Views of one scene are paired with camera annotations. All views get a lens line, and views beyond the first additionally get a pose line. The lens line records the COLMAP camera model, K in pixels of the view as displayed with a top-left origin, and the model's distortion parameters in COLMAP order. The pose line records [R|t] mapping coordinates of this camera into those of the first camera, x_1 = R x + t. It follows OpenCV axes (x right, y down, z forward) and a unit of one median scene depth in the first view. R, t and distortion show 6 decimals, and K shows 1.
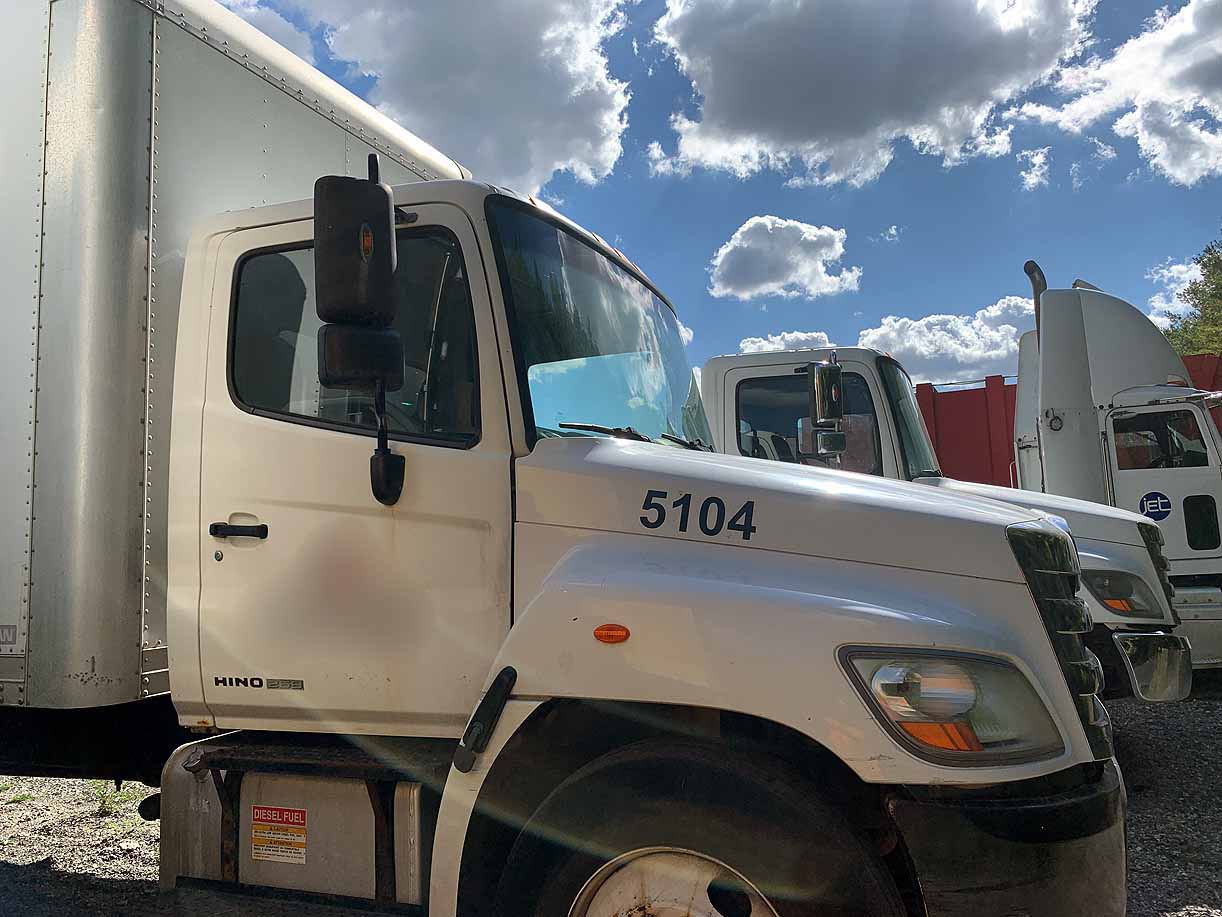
lens RADIAL K [[965.2, 0, 620.6], [0, 965.2, 454.7], [0, 0, 1]] dist [0.002333, -0.006344]
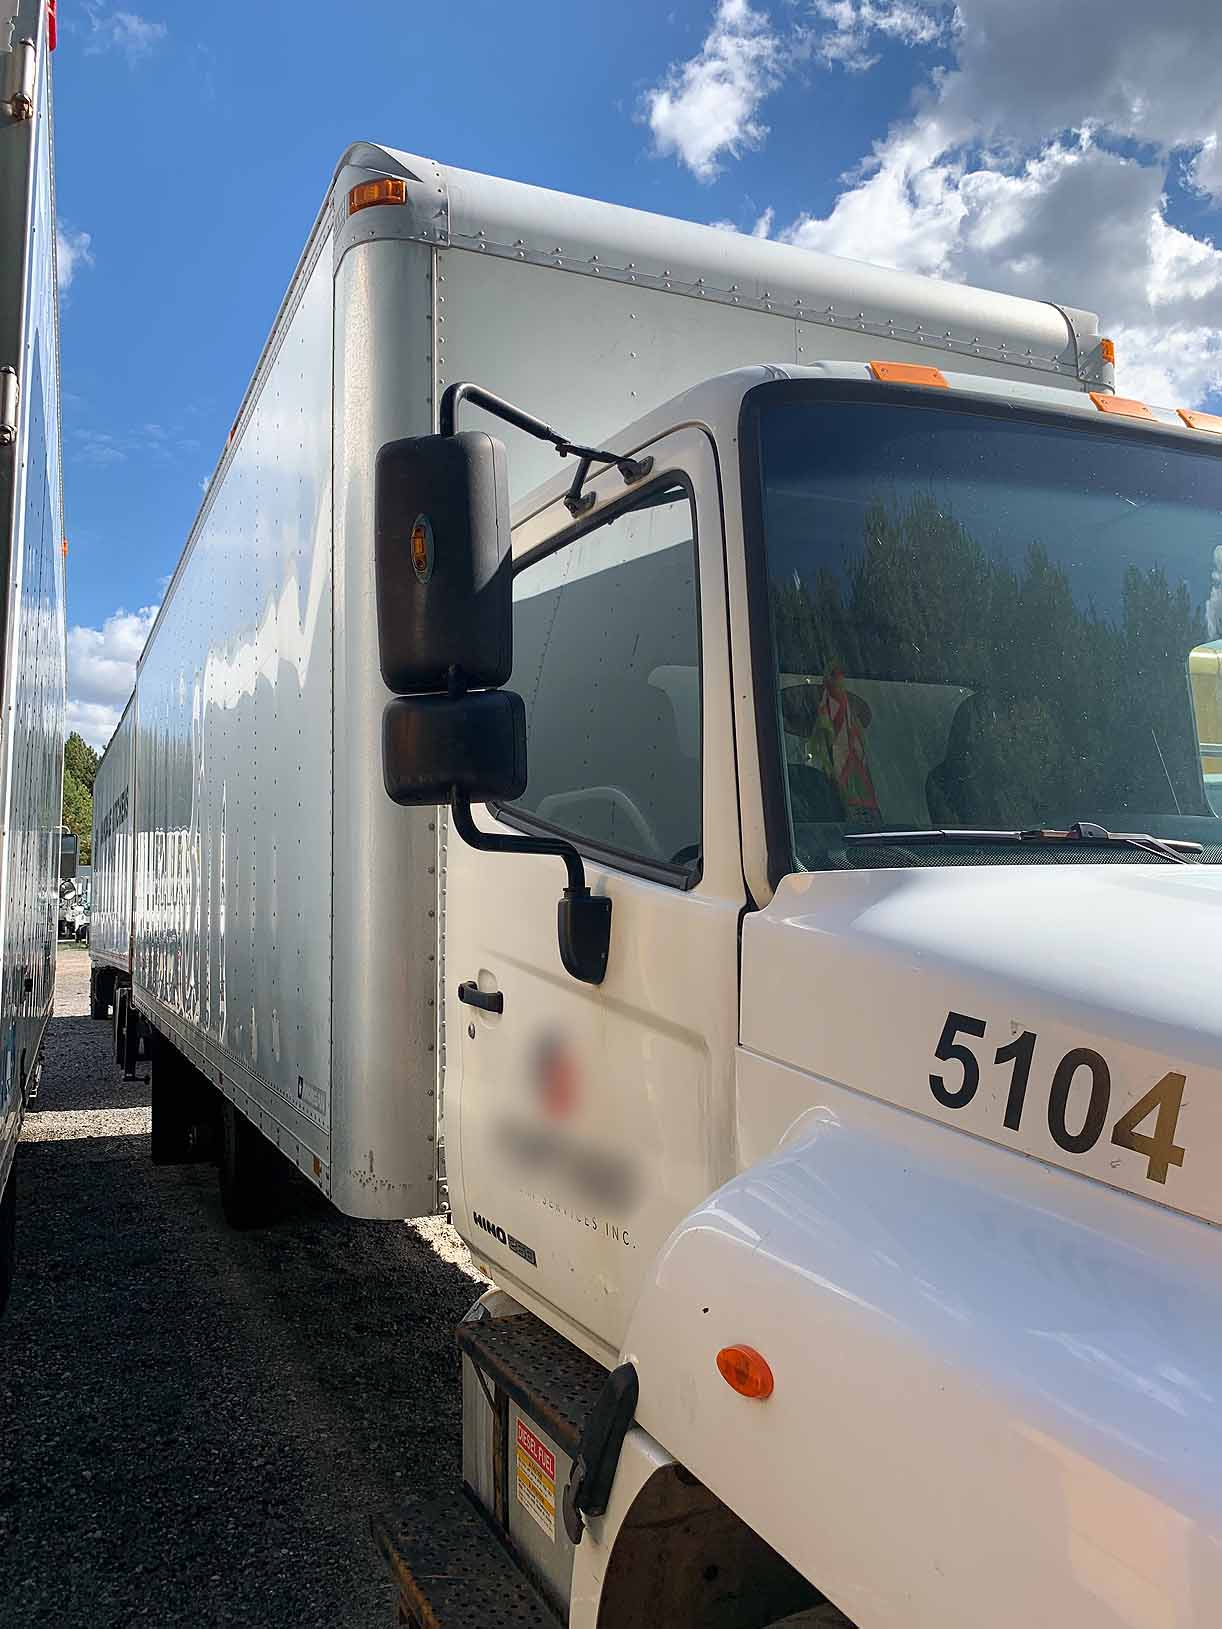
lens RADIAL K [[1286.6, 0, 608.7], [0, 1286.6, 794.5], [0, 0, 1]] dist [0.002333, -0.006344]
pose [[0.709569, -0.024632, -0.704205, 0.321062], [0.037213, 0.999304, 0.002542, -0.065102], [0.703653, -0.028009, 0.709992, 0.502636]]
